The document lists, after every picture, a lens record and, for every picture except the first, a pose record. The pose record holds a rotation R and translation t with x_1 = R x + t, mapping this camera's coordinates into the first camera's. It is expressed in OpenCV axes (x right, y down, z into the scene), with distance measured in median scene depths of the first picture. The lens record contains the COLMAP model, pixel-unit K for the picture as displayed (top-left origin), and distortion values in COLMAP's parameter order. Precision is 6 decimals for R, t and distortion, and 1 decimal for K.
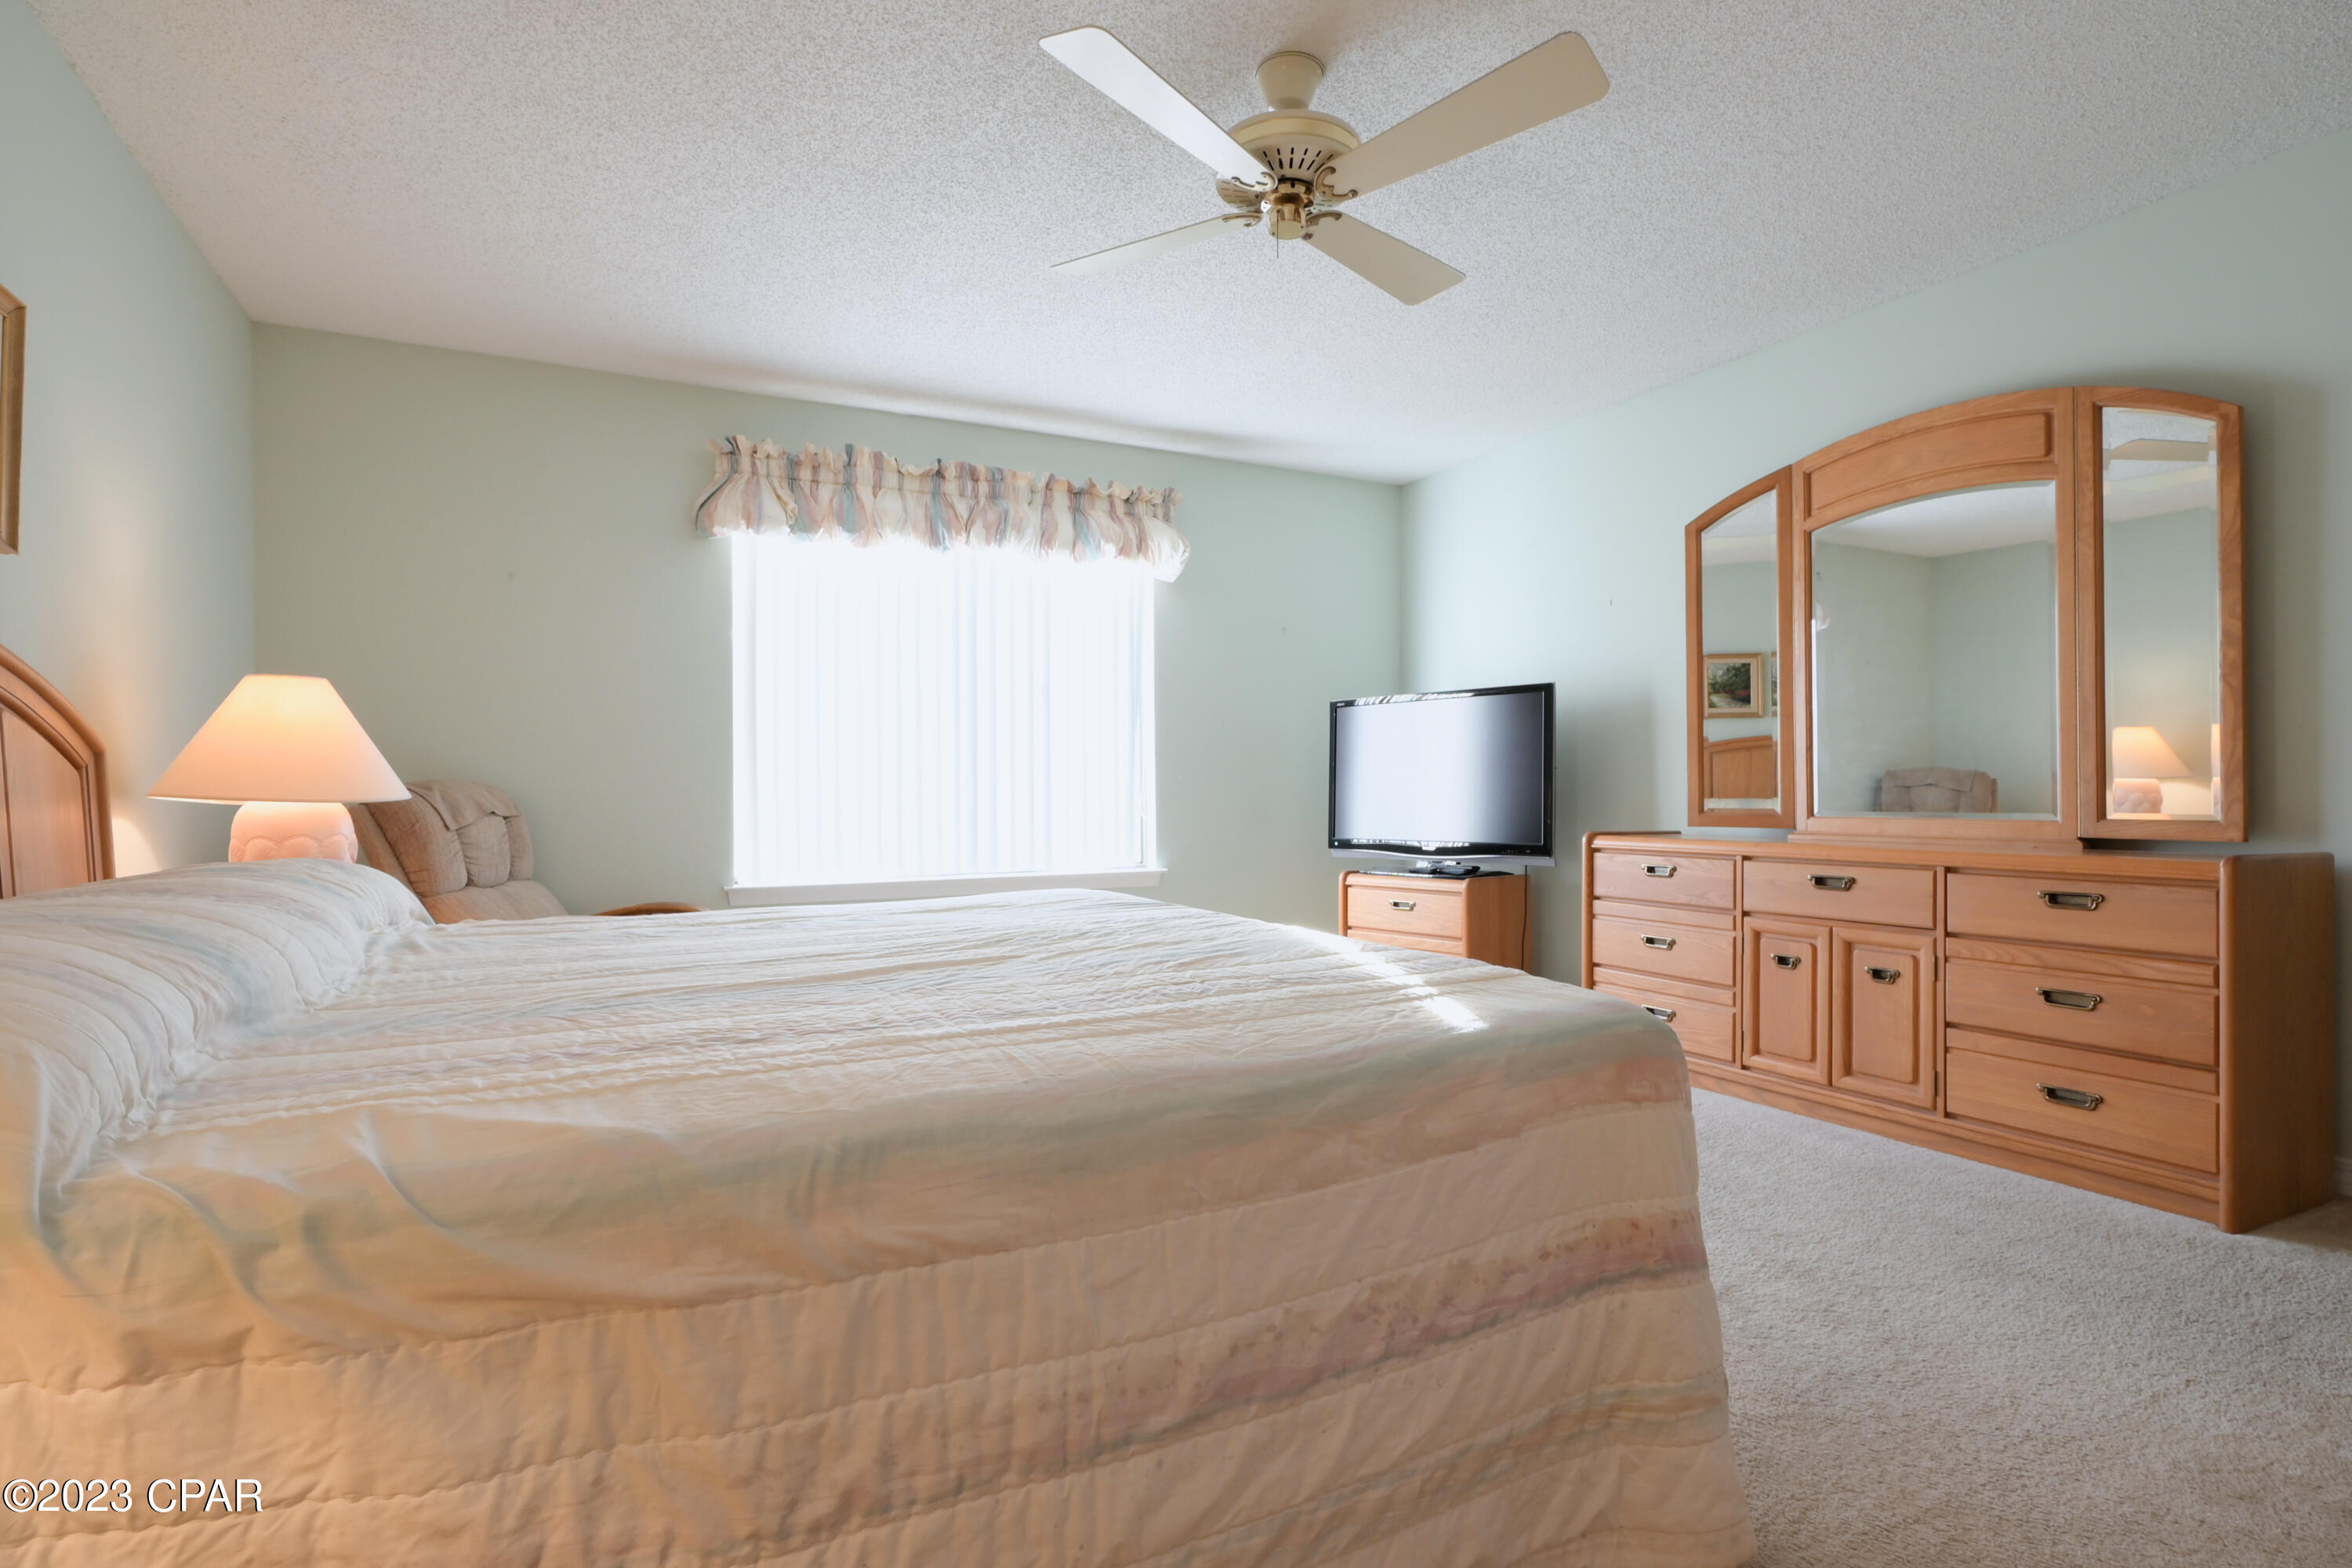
lens RADIAL K [[1161.8, 0, 1170.6], [0, 1161.8, 786.7], [0, 0, 1]] dist [-0.003358, 0.002851]
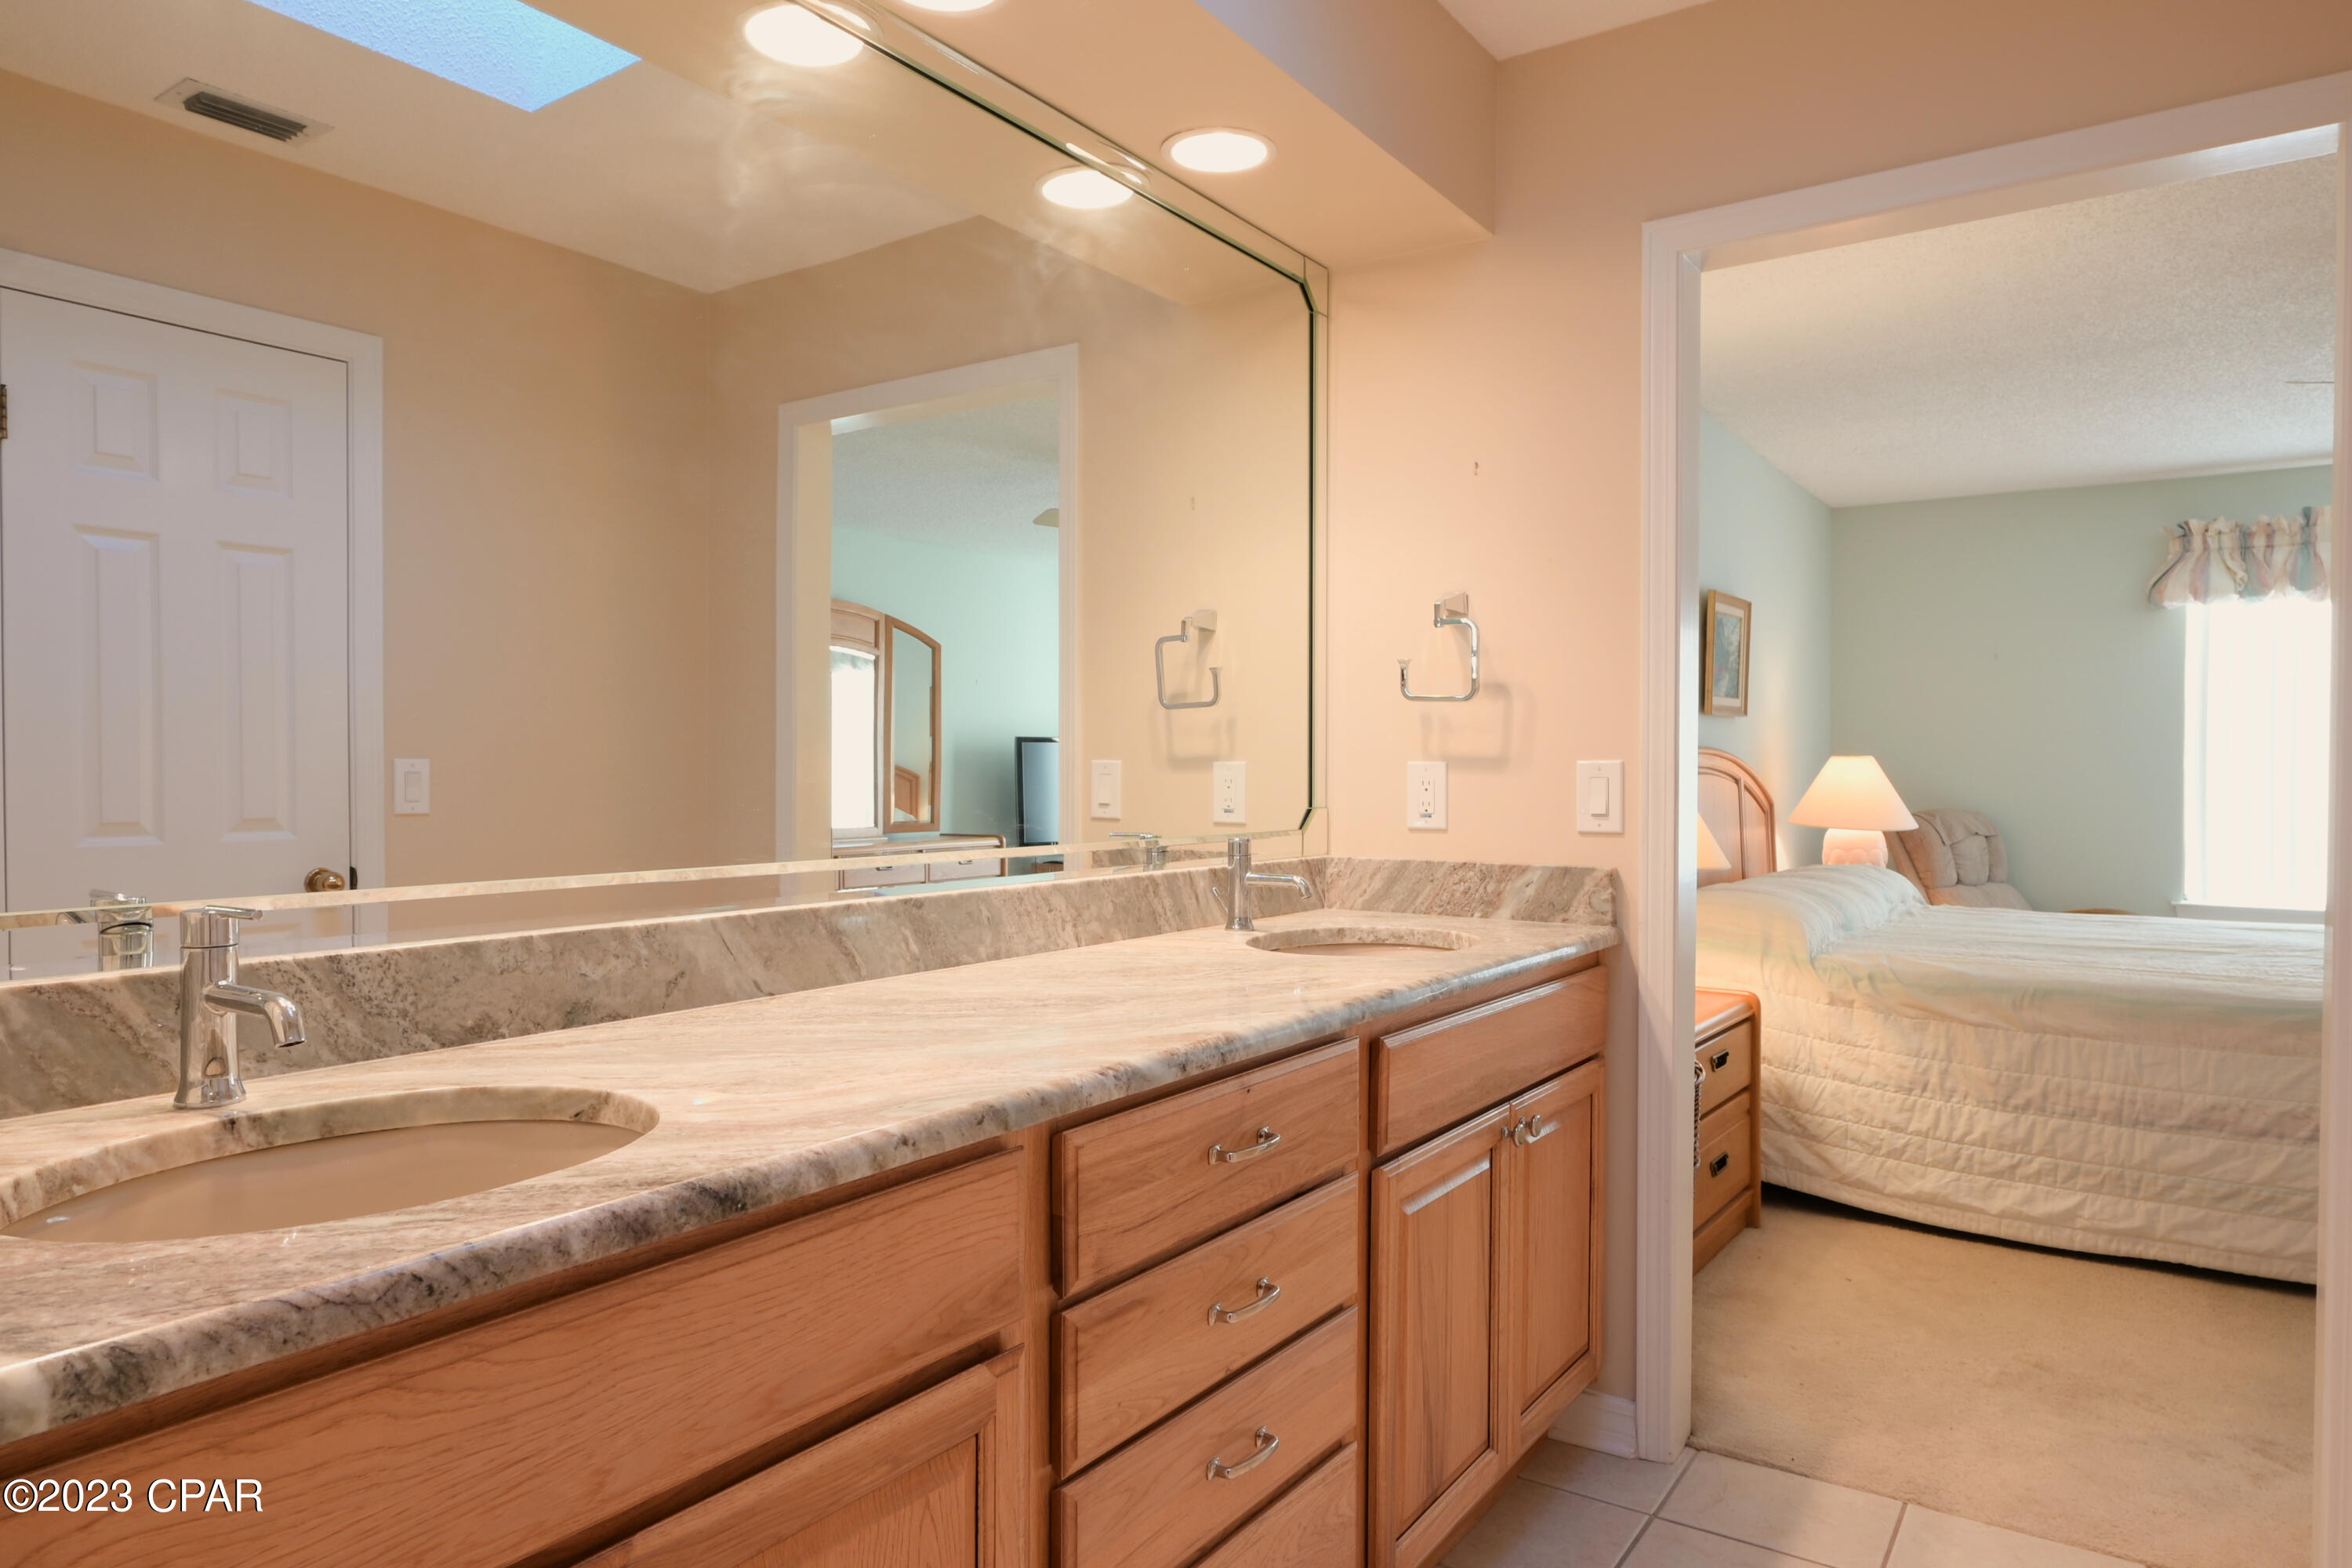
lens RADIAL K [[1453.3, 0, 1172.2], [0, 1453.3, 782.1], [0, 0, 1]] dist [-0.000035, 0.001564]
pose [[0.477201, 0.021541, -0.878530, 0.500992], [-0.005416, 0.999753, 0.021572, -0.072843], [0.878777, -0.005536, 0.477200, -0.702976]]
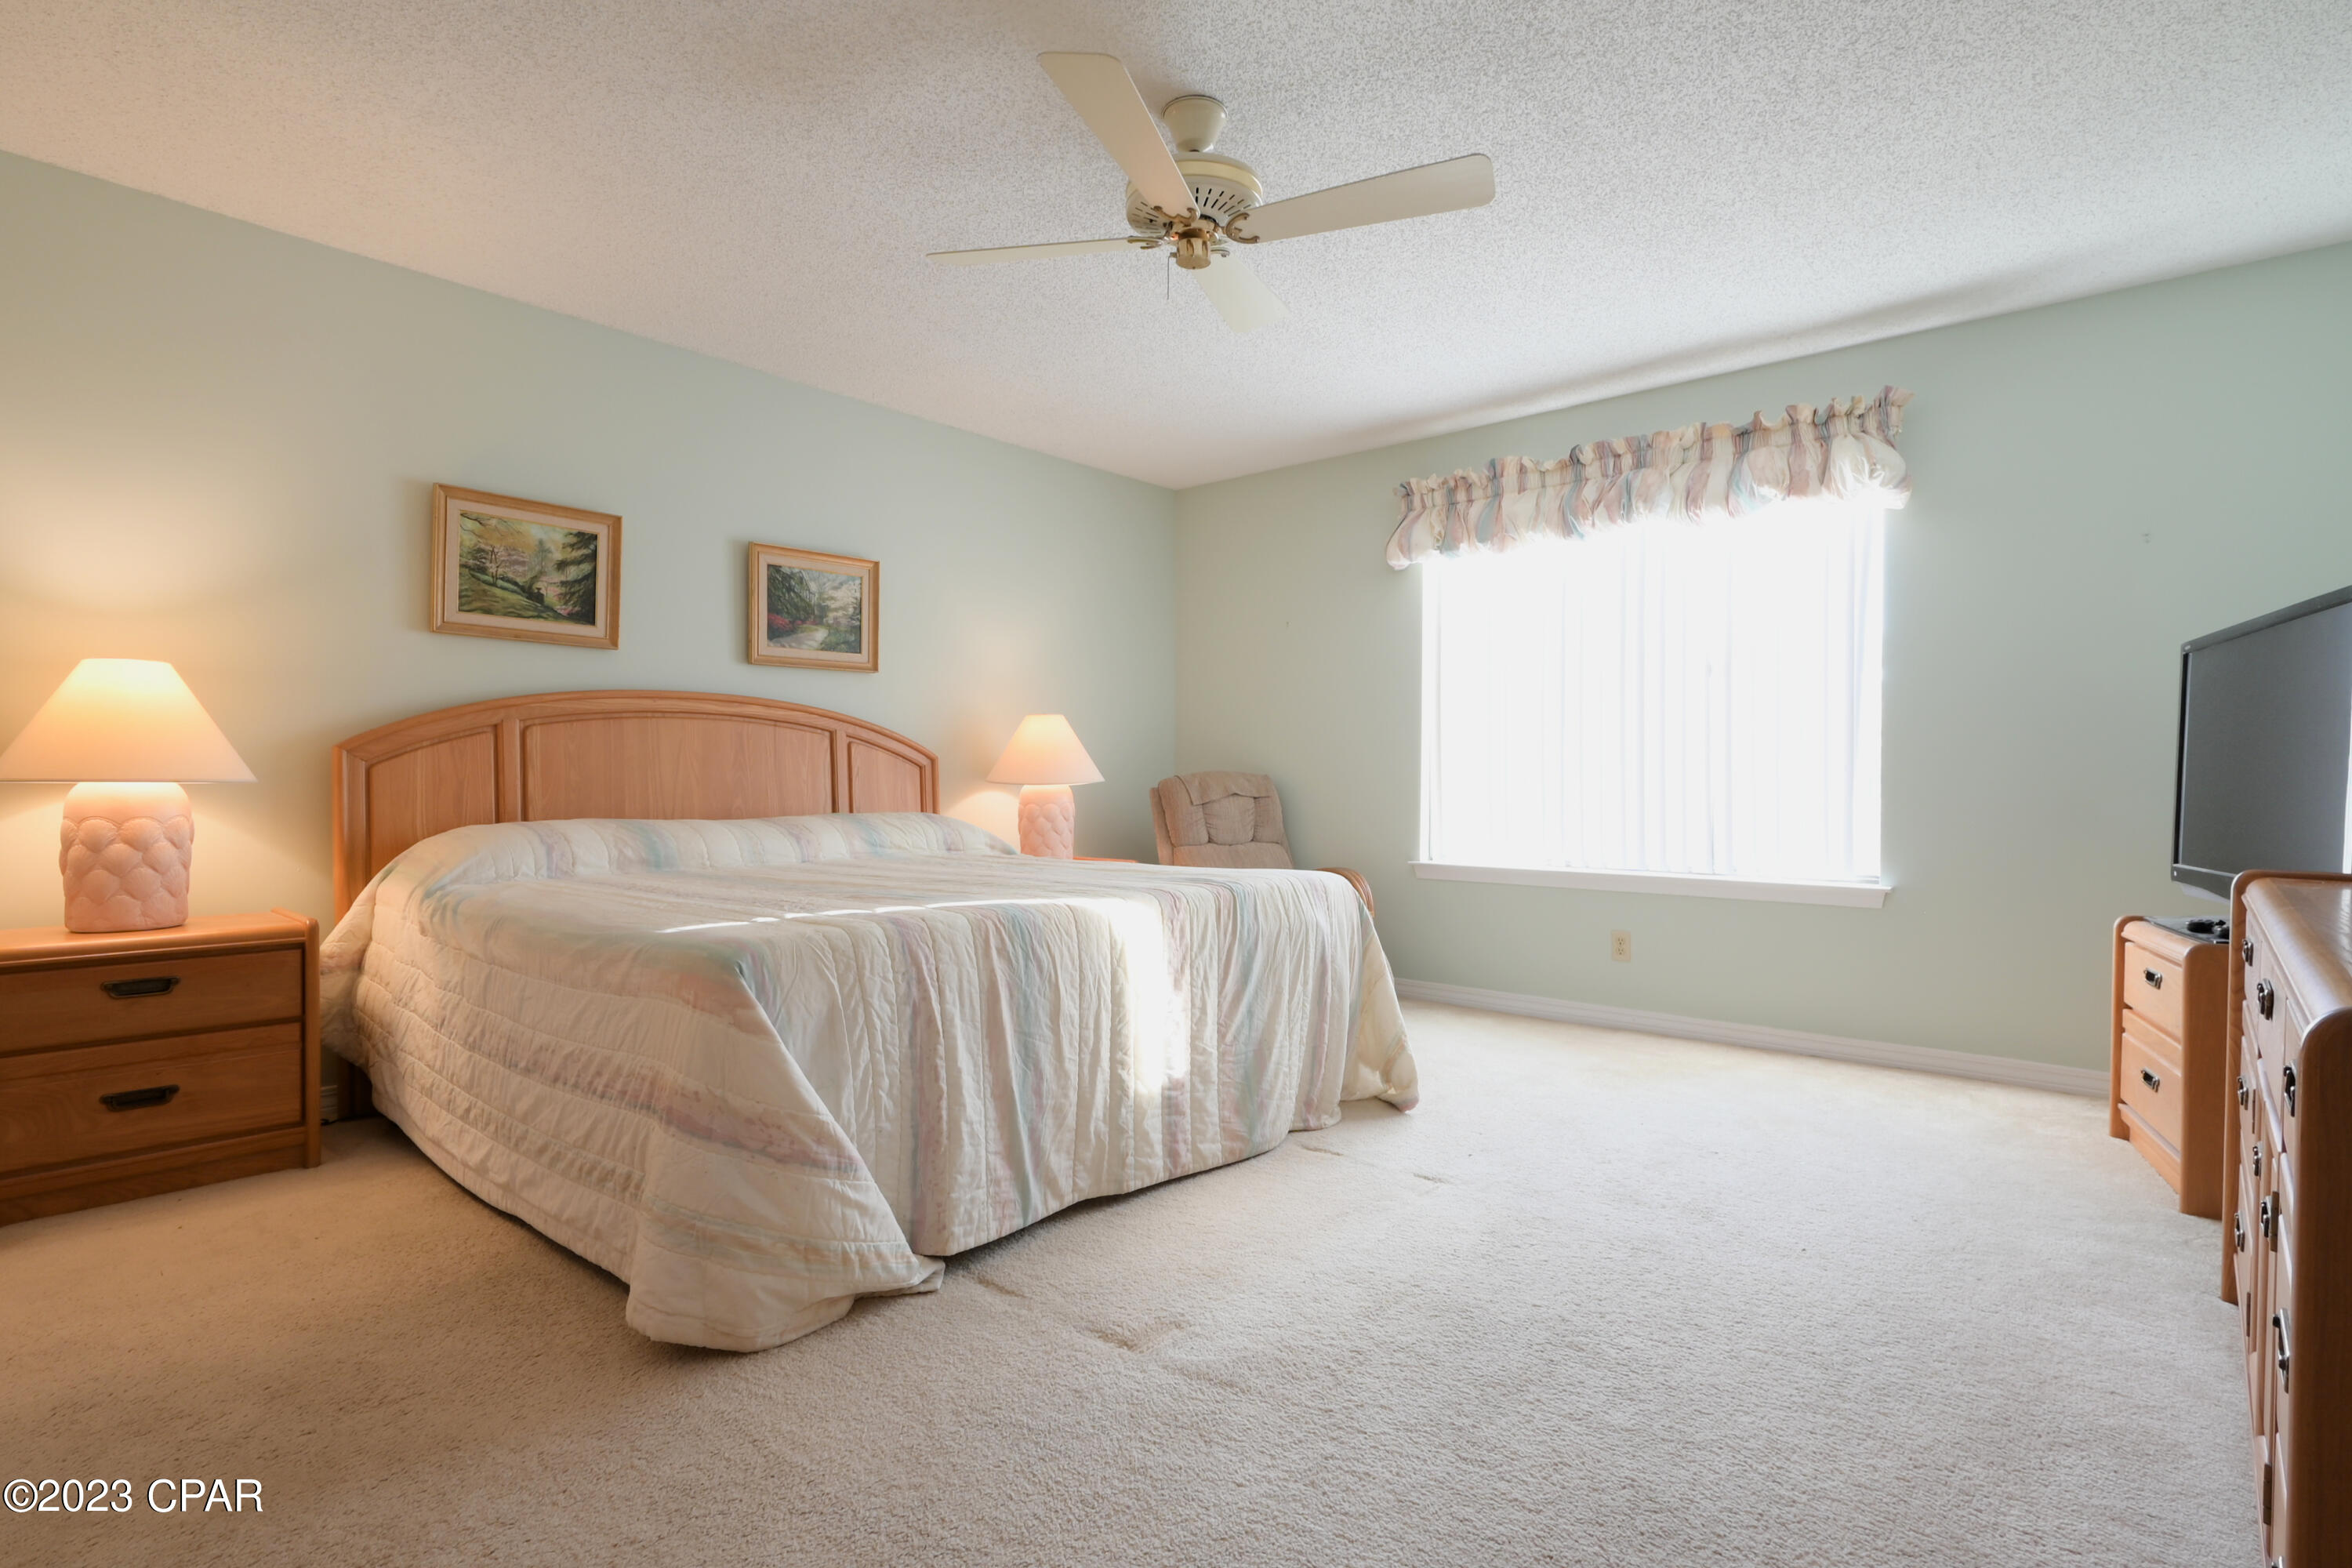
lens RADIAL K [[1161.8, 0, 1173.9], [0, 1161.8, 788.2], [0, 0, 1]] dist [-0.003358, 0.002851]
pose [[0.369518, 0.014220, -0.929115, 0.736244], [-0.002663, 0.999895, 0.014245, -0.005483], [0.929220, -0.002790, 0.369517, 0.391985]]
